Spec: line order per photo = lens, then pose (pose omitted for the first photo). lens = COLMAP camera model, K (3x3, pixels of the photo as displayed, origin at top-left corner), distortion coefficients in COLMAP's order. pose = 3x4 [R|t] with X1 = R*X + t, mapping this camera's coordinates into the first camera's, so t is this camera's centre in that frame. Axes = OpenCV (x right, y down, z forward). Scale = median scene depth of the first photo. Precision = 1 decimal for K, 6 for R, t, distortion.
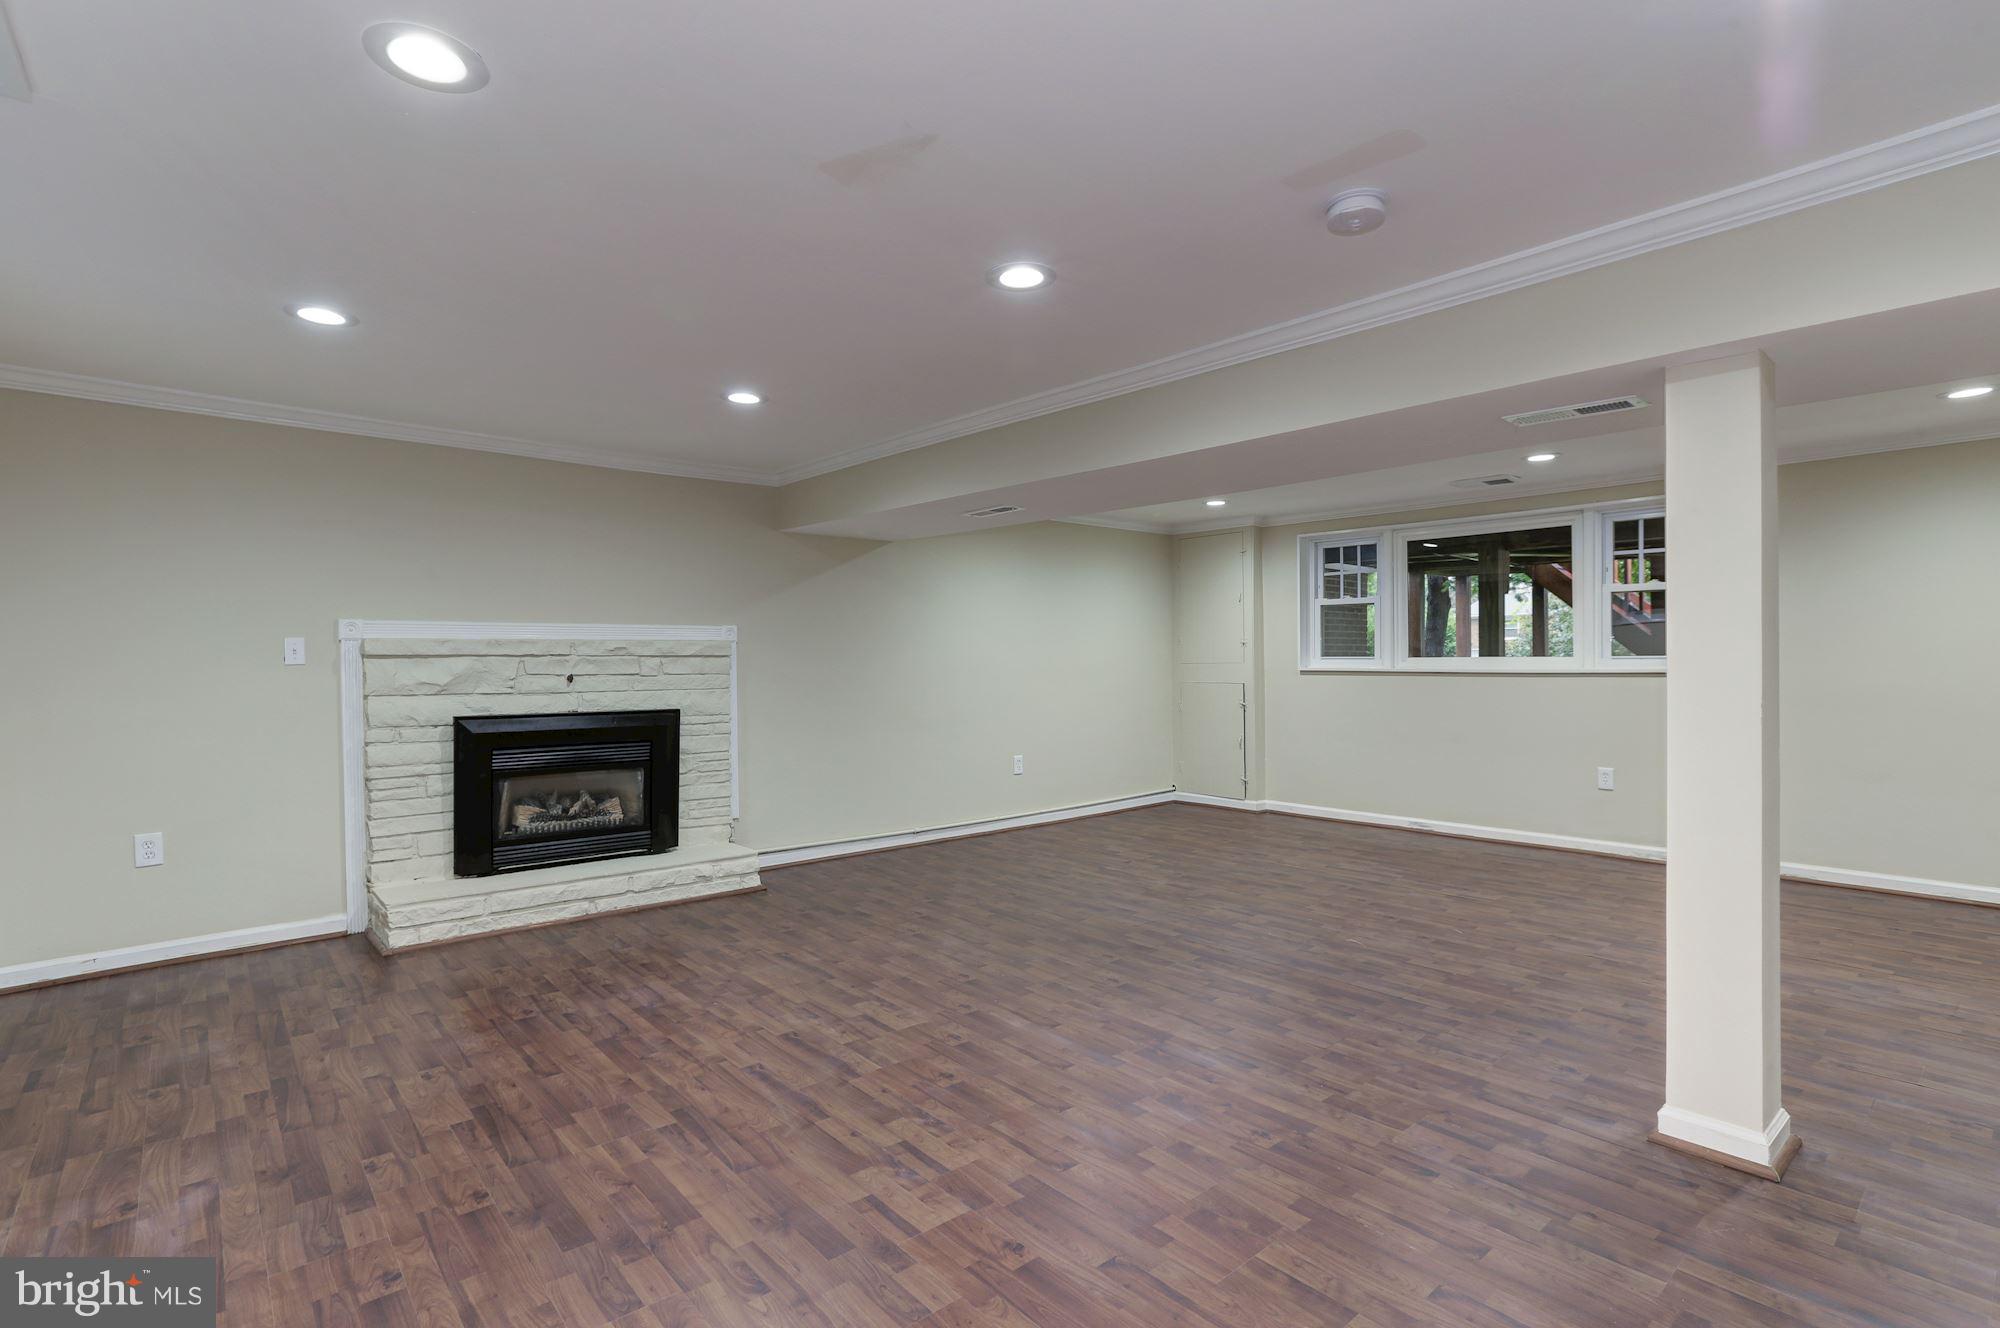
lens RADIAL K [[971.6, 0, 1000.5], [0, 971.6, 661.5], [0, 0, 1]] dist [-0.000459, 0.000003]
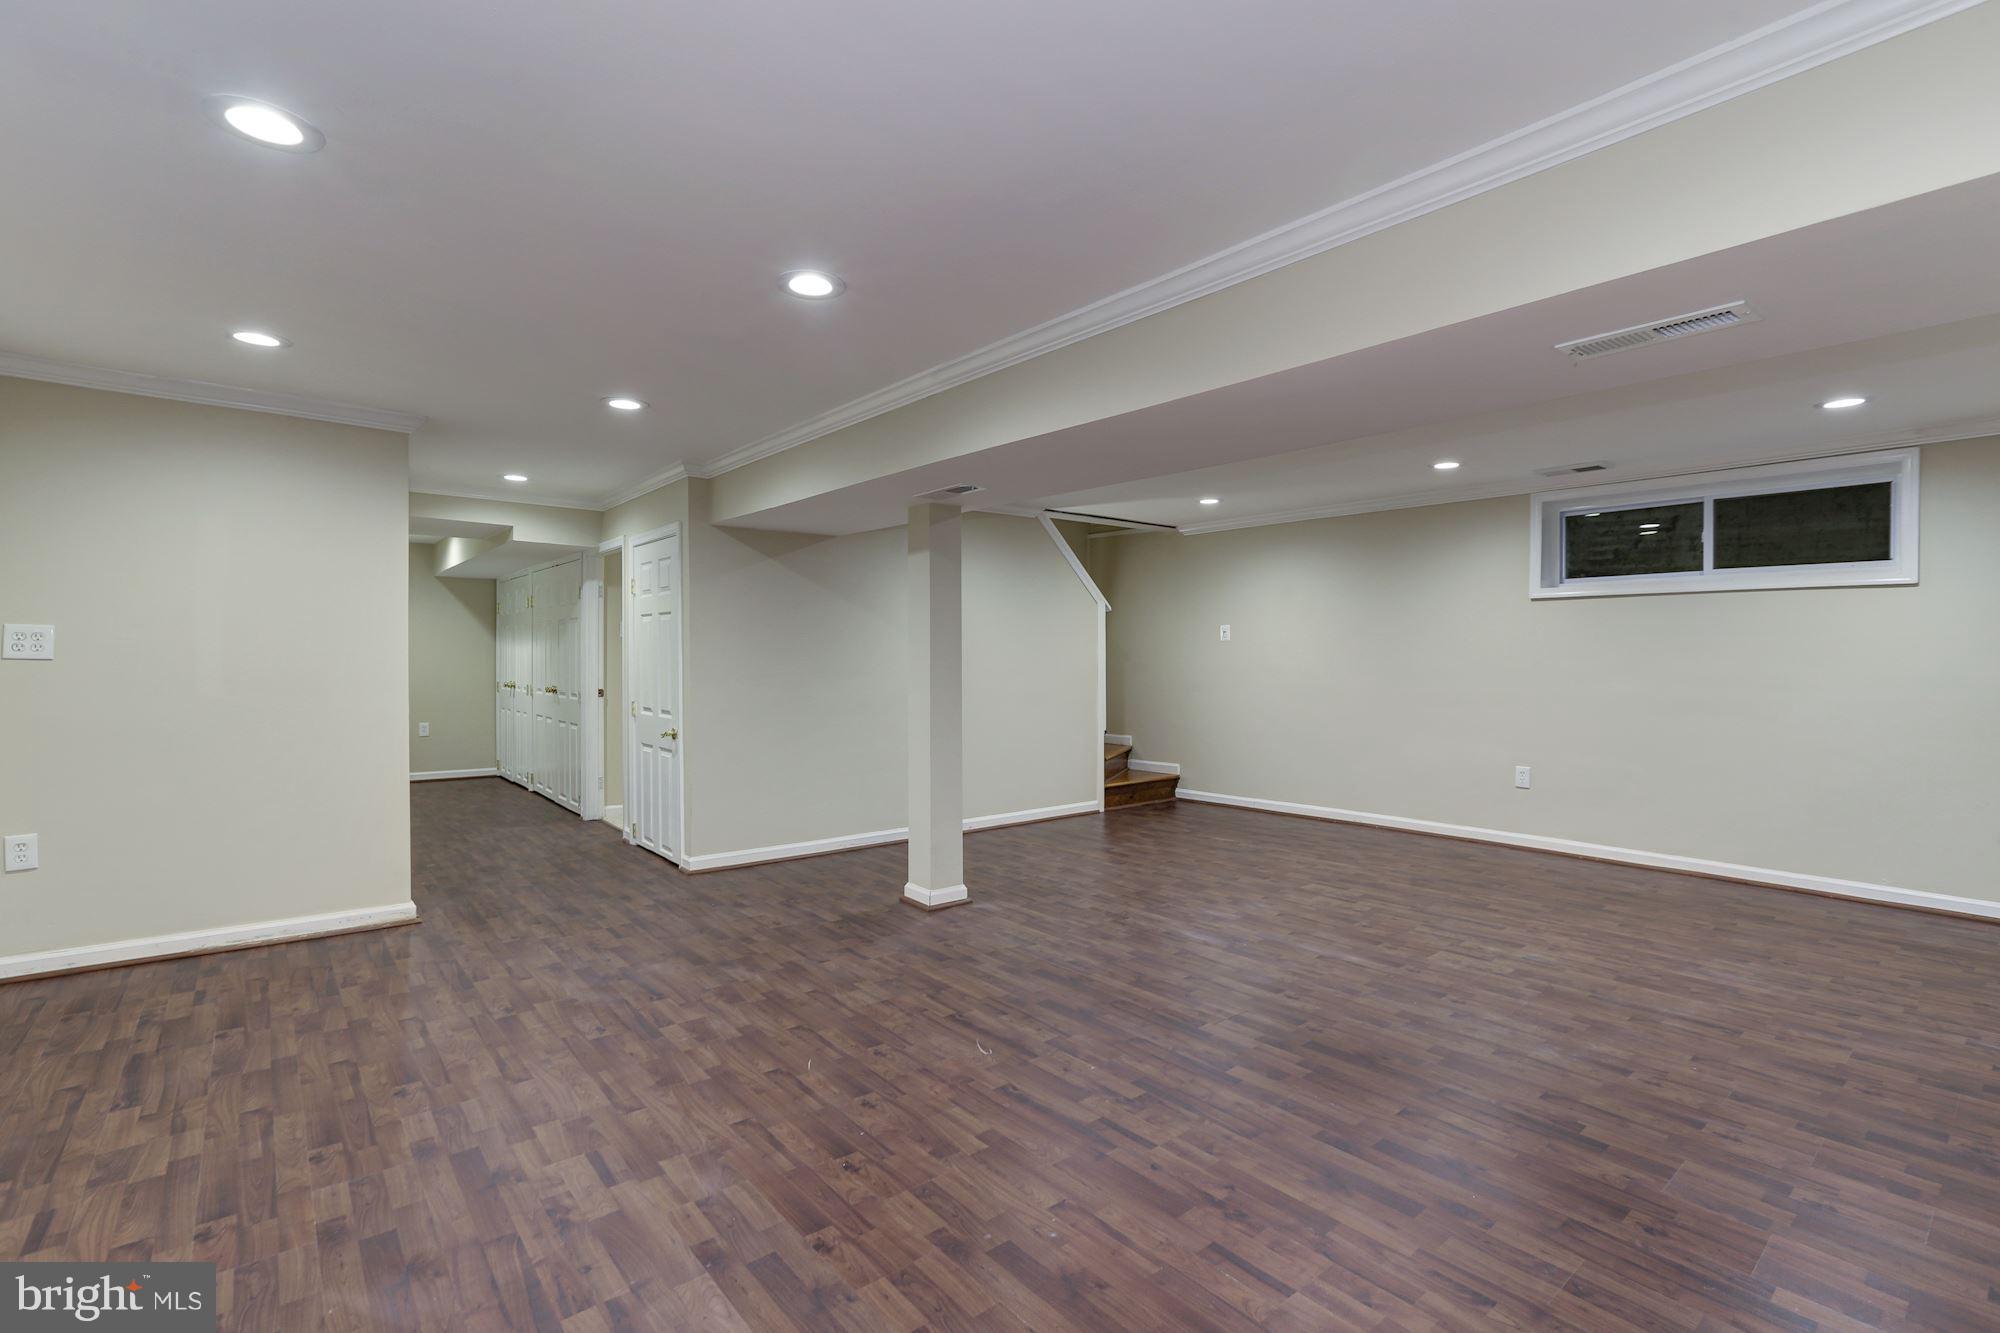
lens RADIAL K [[922.3, 0, 999.4], [0, 922.3, 664.7], [0, 0, 1]] dist [0.003982, 0.000562]
pose [[-0.999764, -0.001653, 0.021639, 0.423748], [-0.001424, 0.999943, 0.010568, -0.004561], [-0.021655, 0.010535, -0.999710, 2.109519]]
